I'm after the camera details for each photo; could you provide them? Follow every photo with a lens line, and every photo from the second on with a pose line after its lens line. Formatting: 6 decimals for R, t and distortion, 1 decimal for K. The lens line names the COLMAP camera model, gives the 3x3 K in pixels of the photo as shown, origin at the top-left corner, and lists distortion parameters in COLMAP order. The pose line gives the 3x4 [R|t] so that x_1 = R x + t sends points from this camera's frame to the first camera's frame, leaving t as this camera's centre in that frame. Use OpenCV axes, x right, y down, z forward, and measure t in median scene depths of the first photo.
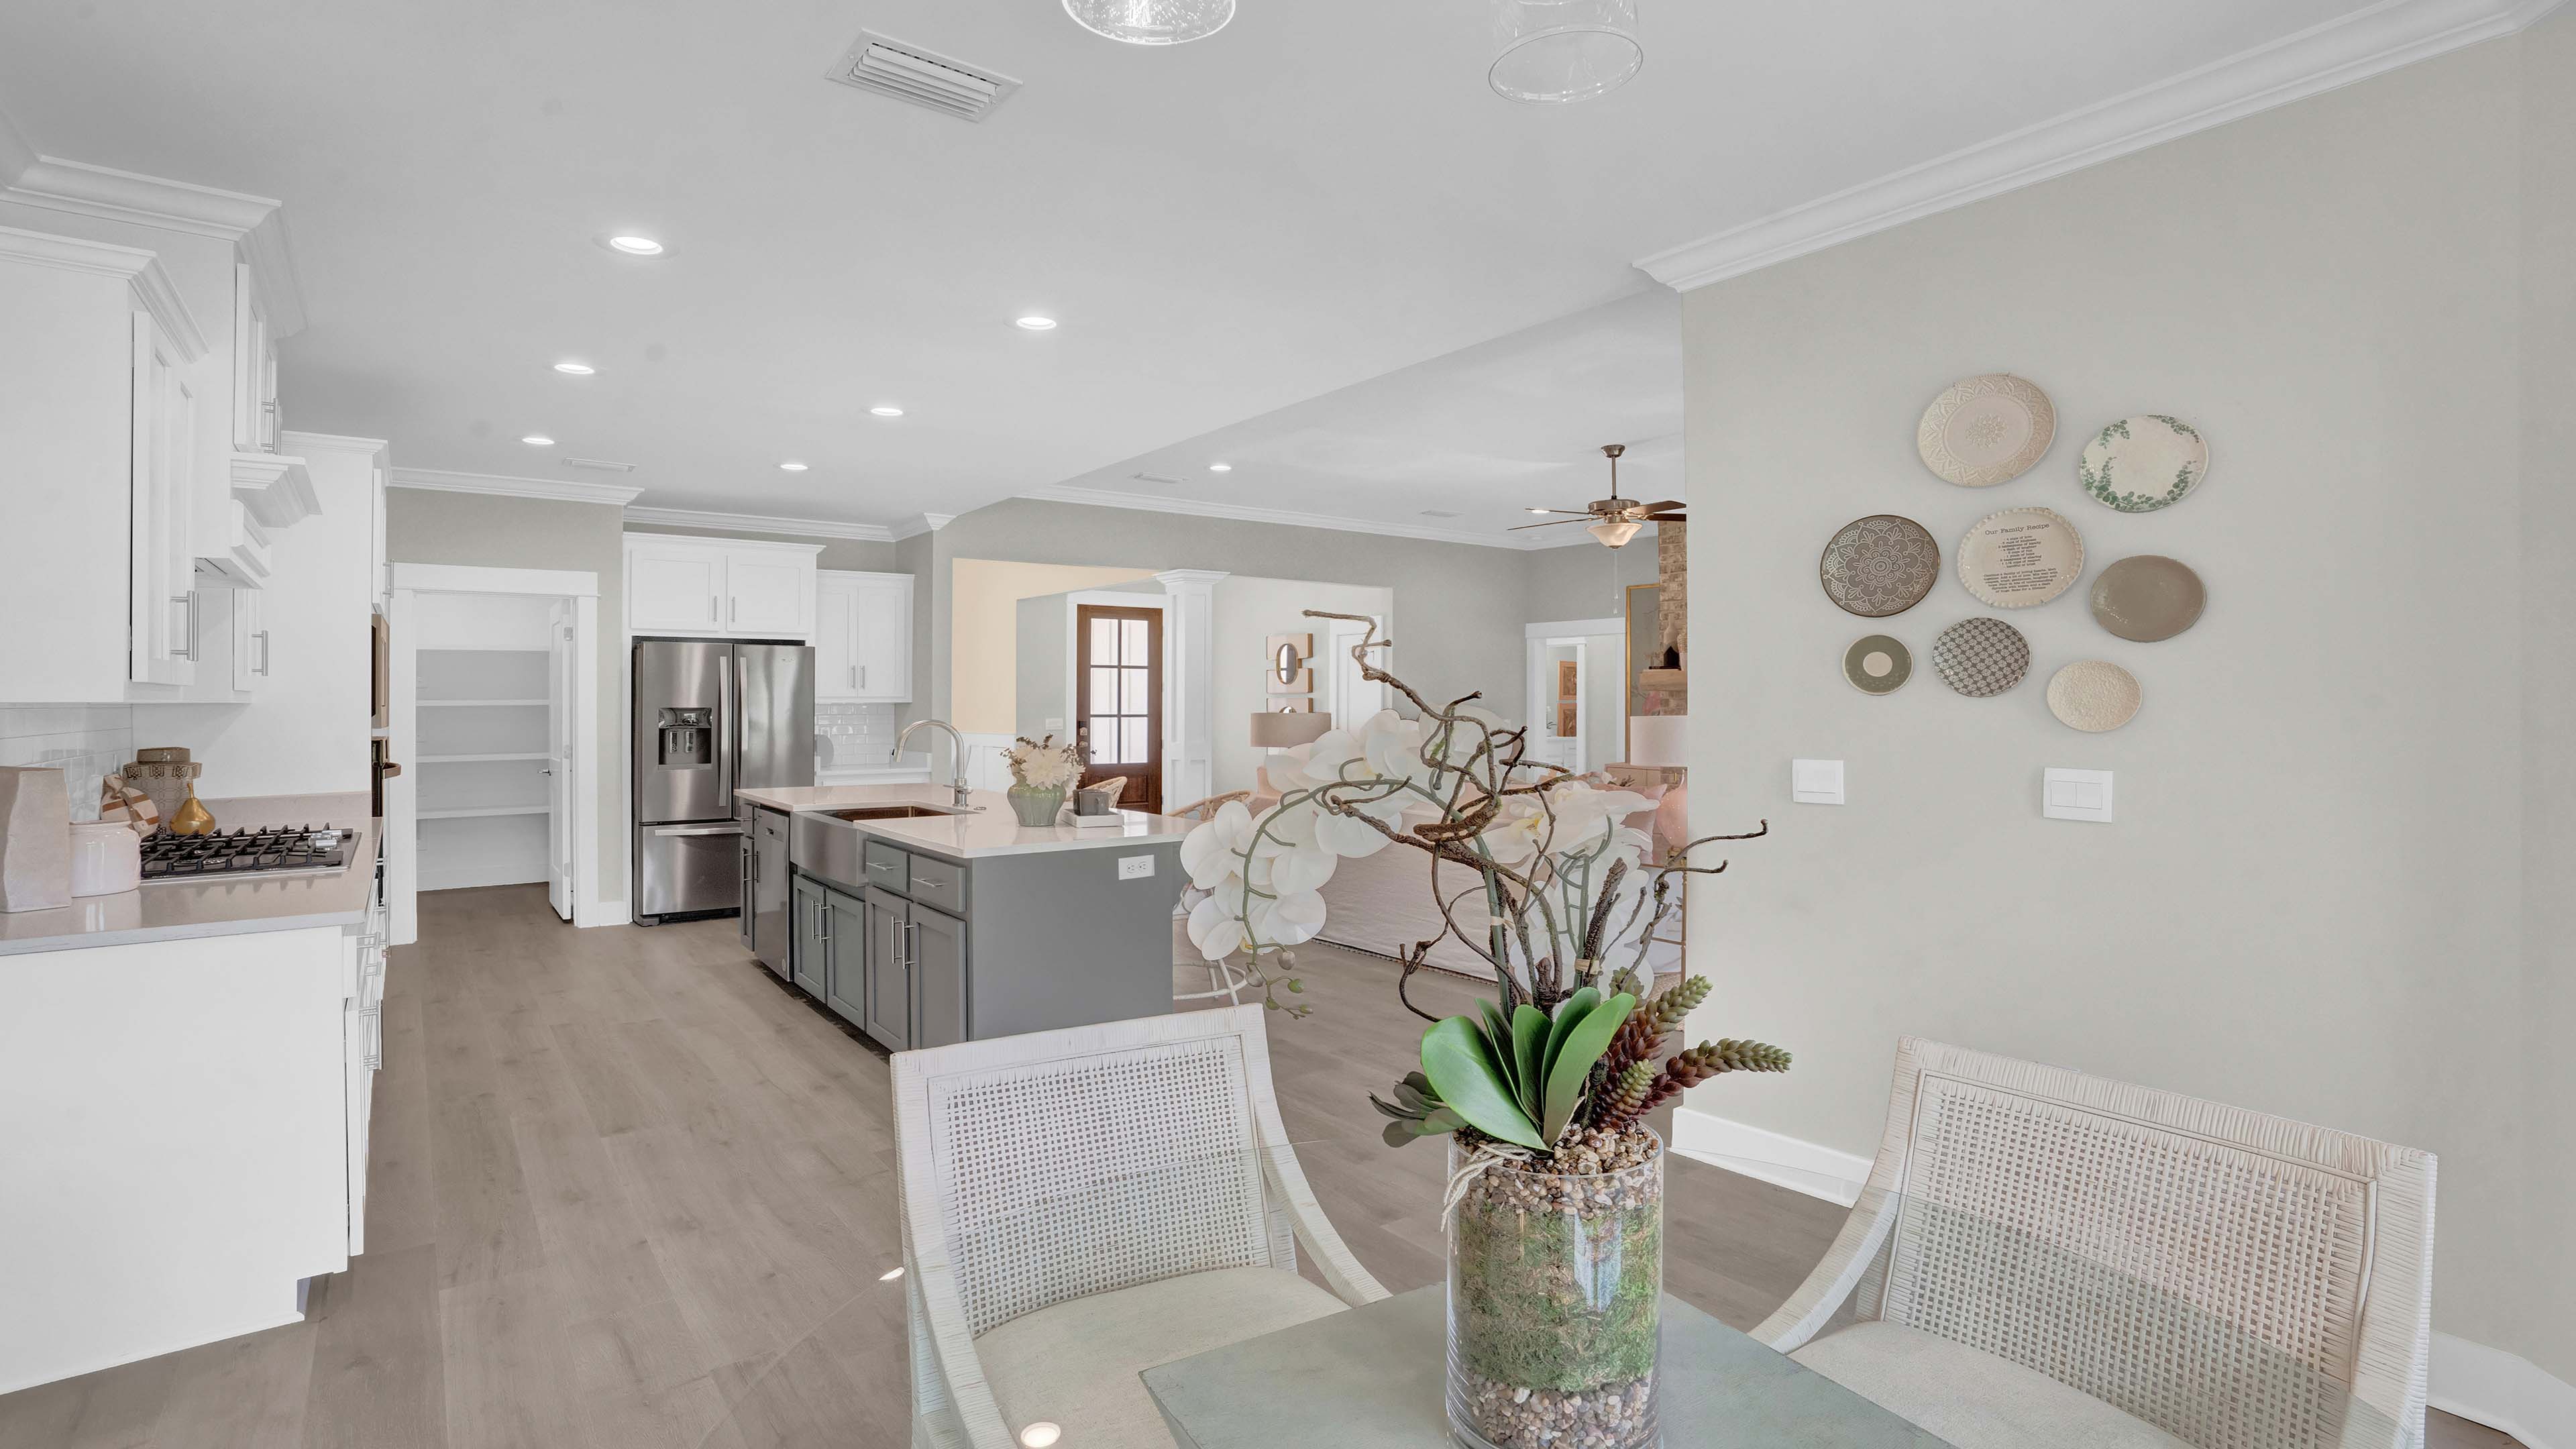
lens RADIAL K [[1193.3, 0, 1284.7], [0, 1193.3, 701.3], [0, 0, 1]] dist [-0.058604, 0.023972]
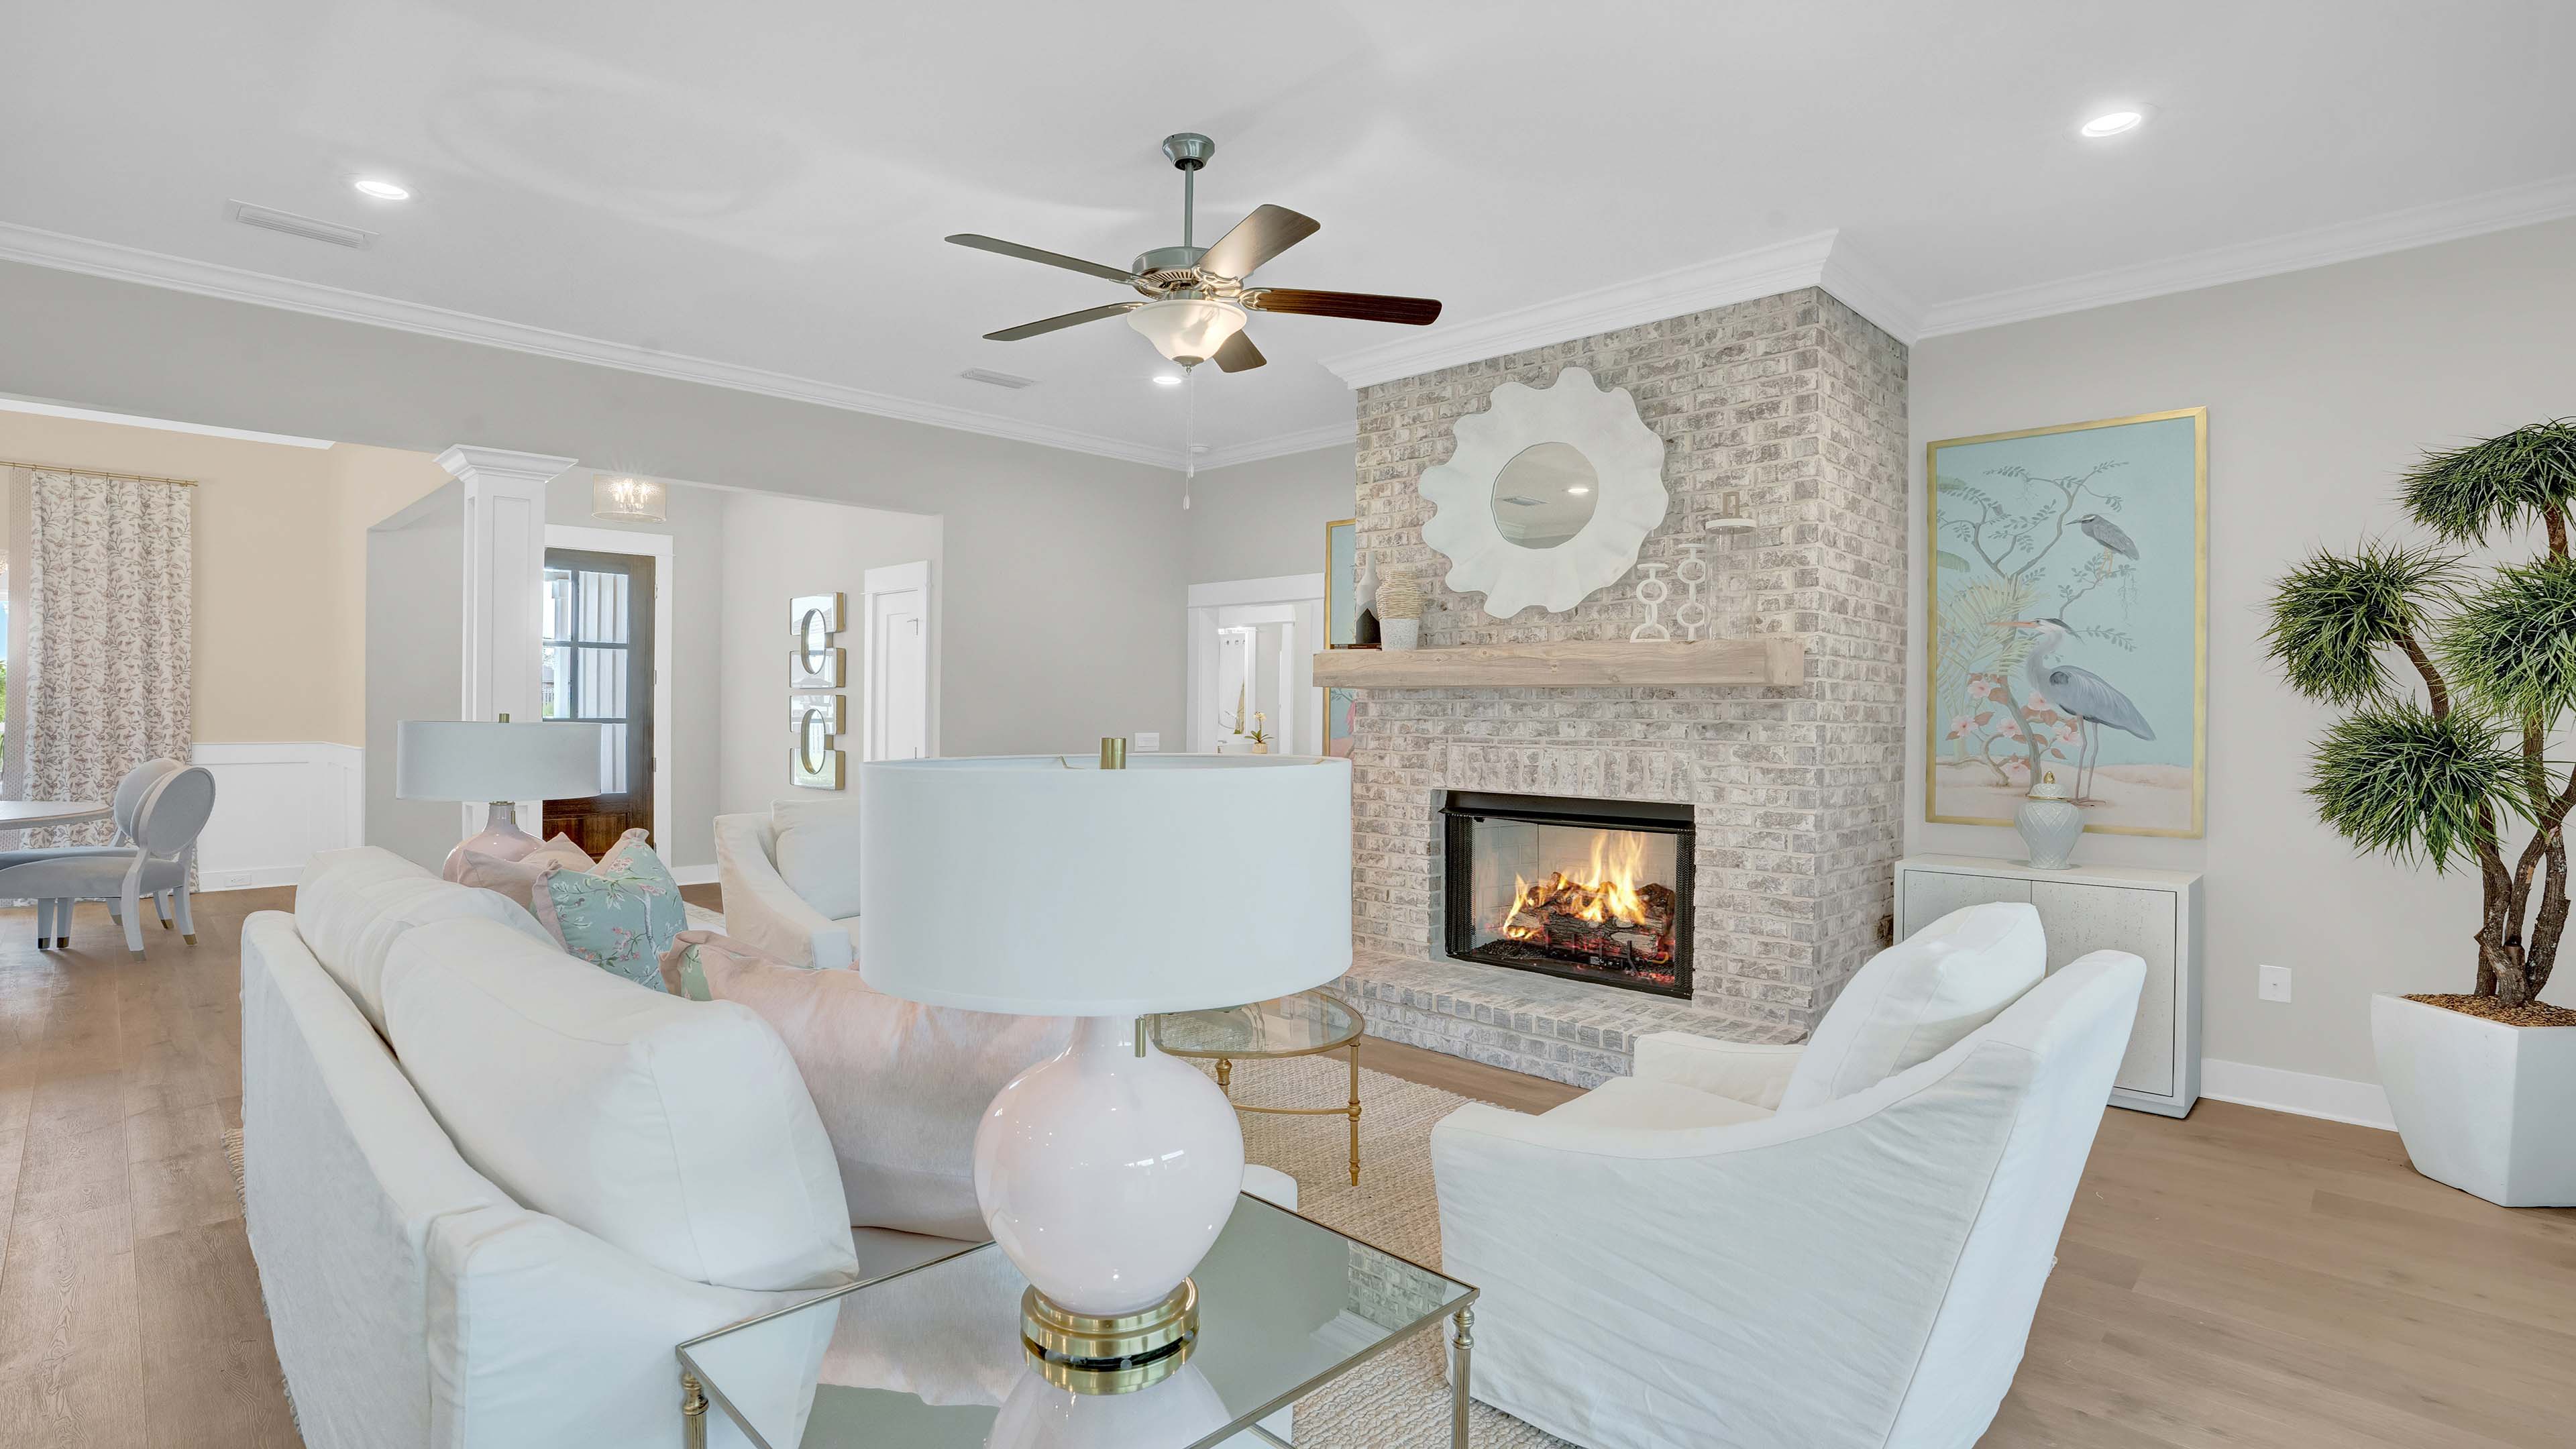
lens RADIAL K [[1224.6, 0, 1278.0], [0, 1224.6, 711.9], [0, 0, 1]] dist [-0.080193, 0.039682]
pose [[0.989058, 0.009155, 0.147244, 0.242819], [-0.010017, 0.999937, 0.005113, 0.000625], [-0.147188, -0.006532, 0.989087, 0.524902]]
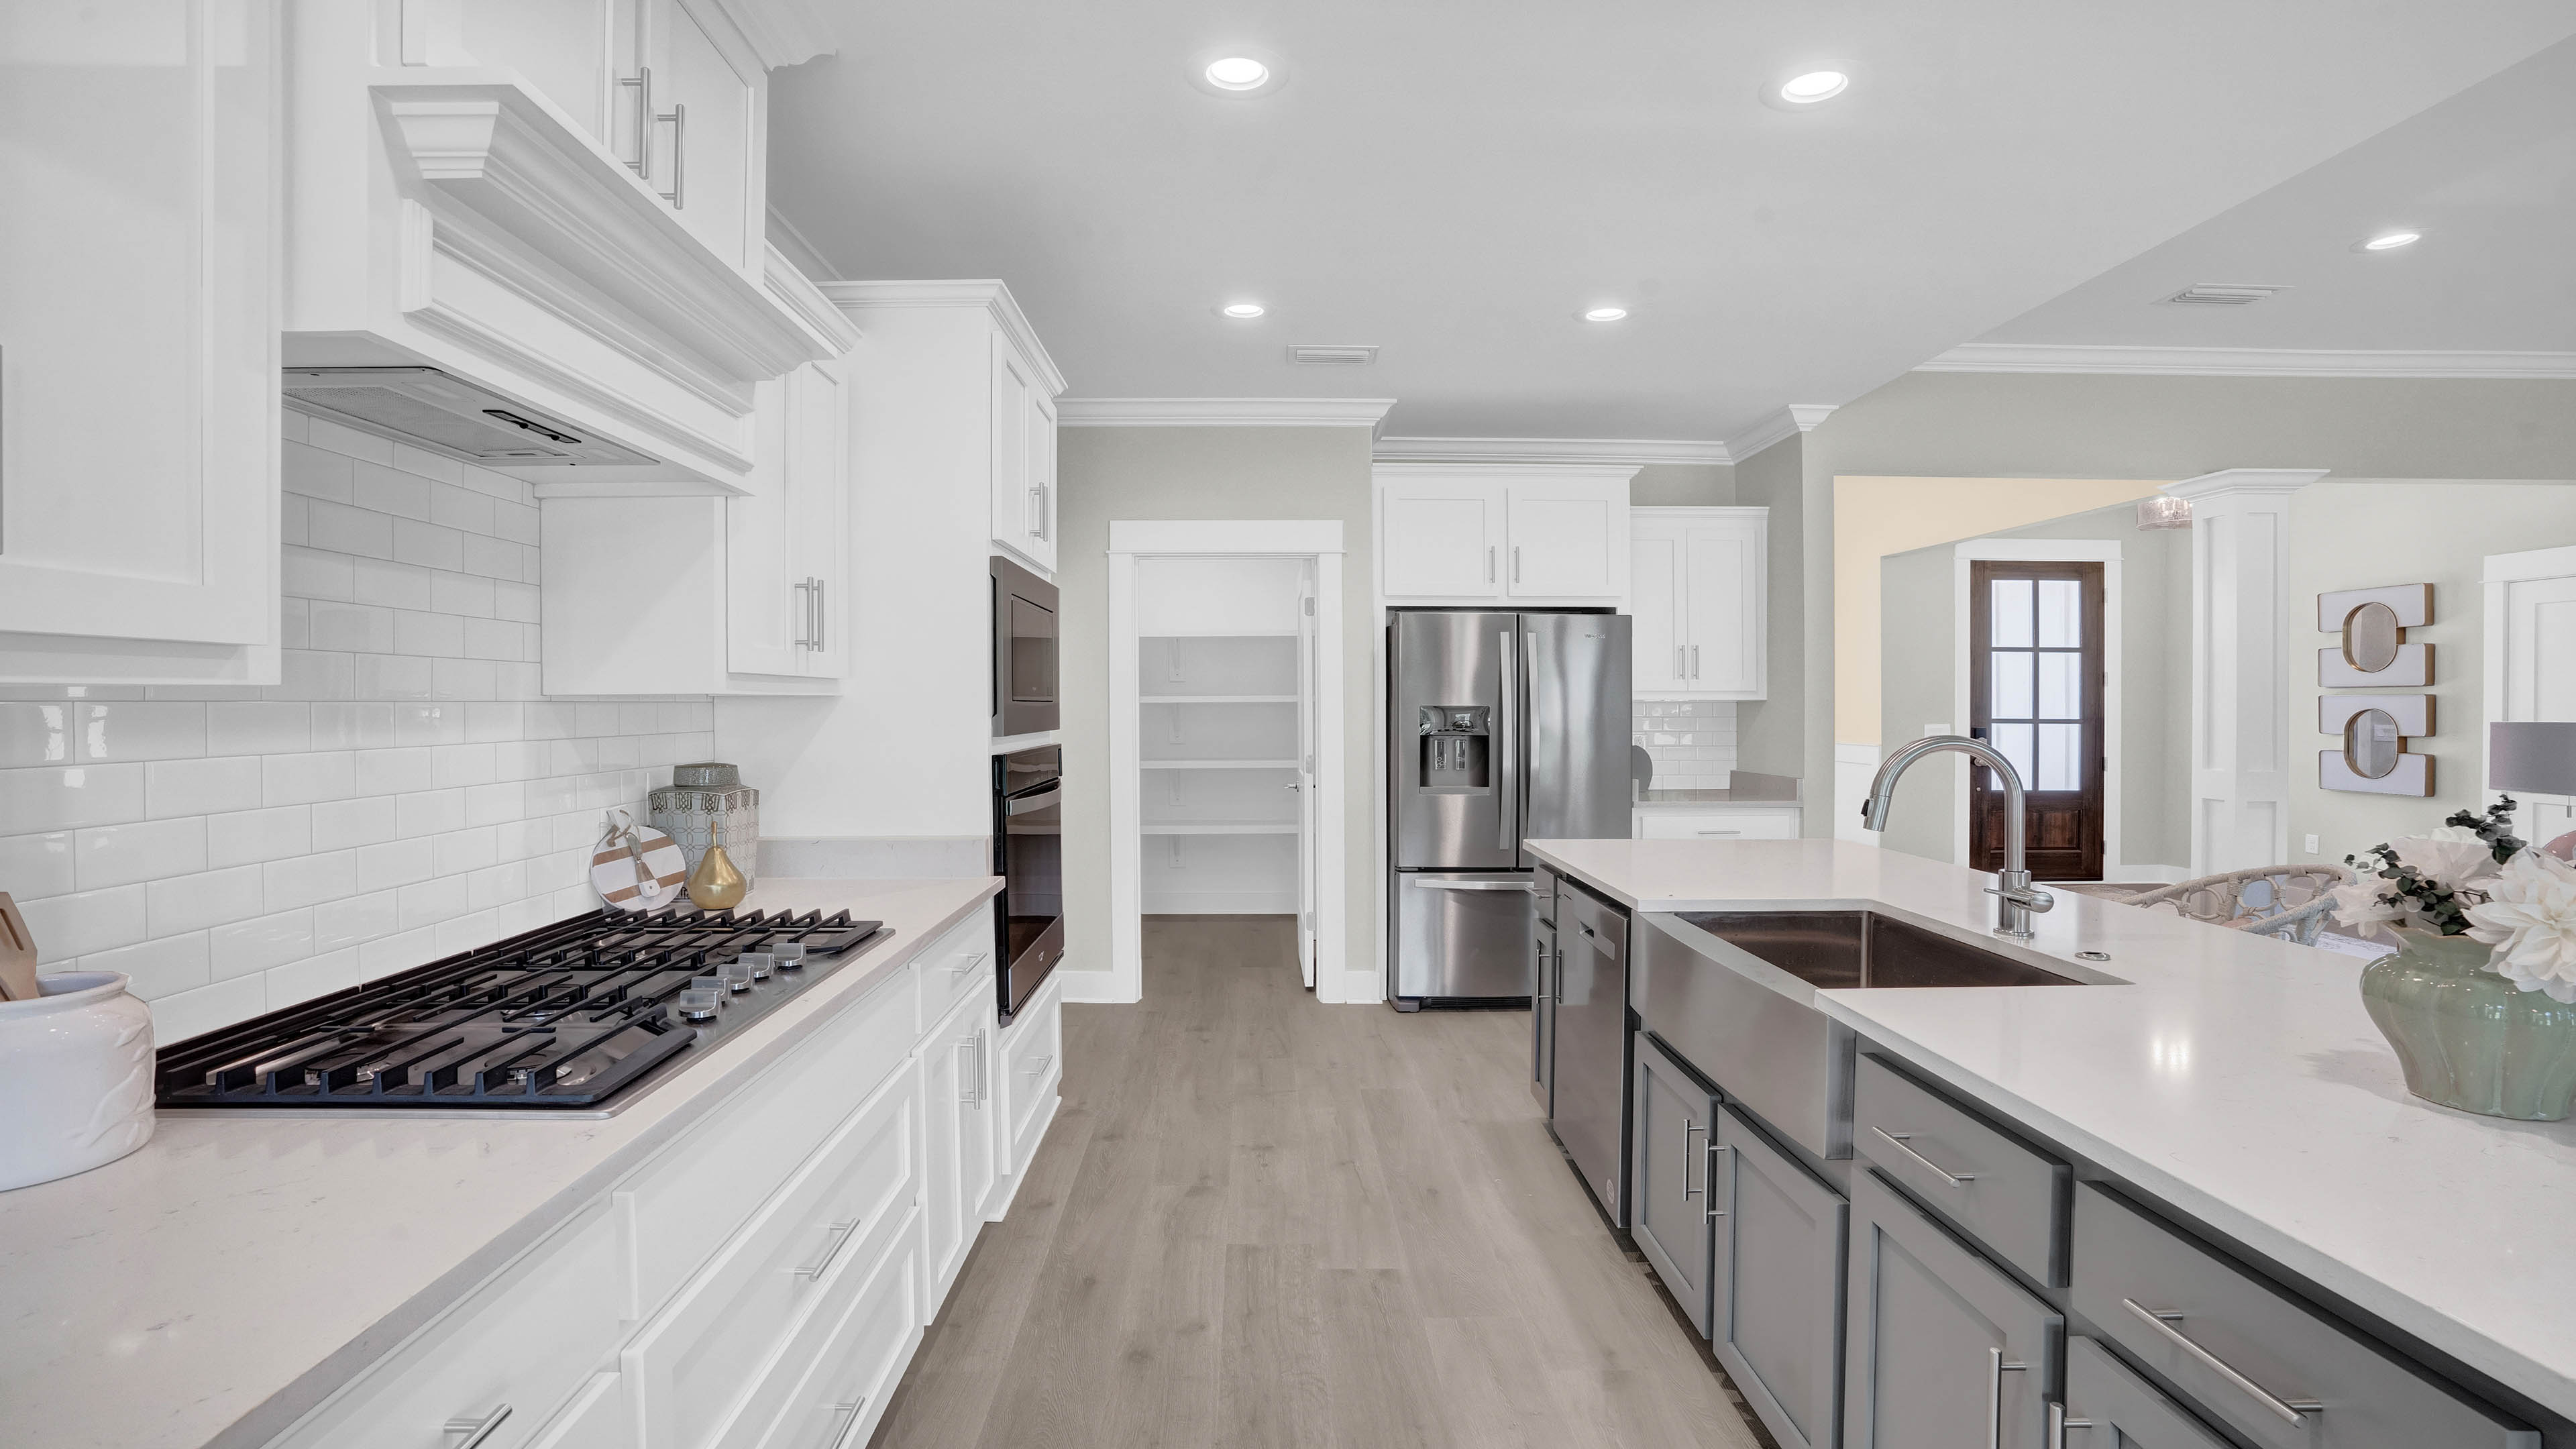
lens RADIAL K [[1210.9, 0, 1277.6], [0, 1210.9, 681.7], [0, 0, 1]] dist [-0.065874, 0.026596]
pose [[0.810425, -0.006179, -0.585810, -0.159631], [-0.002800, 0.999892, -0.014421, 0.001278], [0.585836, 0.013327, 0.810320, 0.327278]]
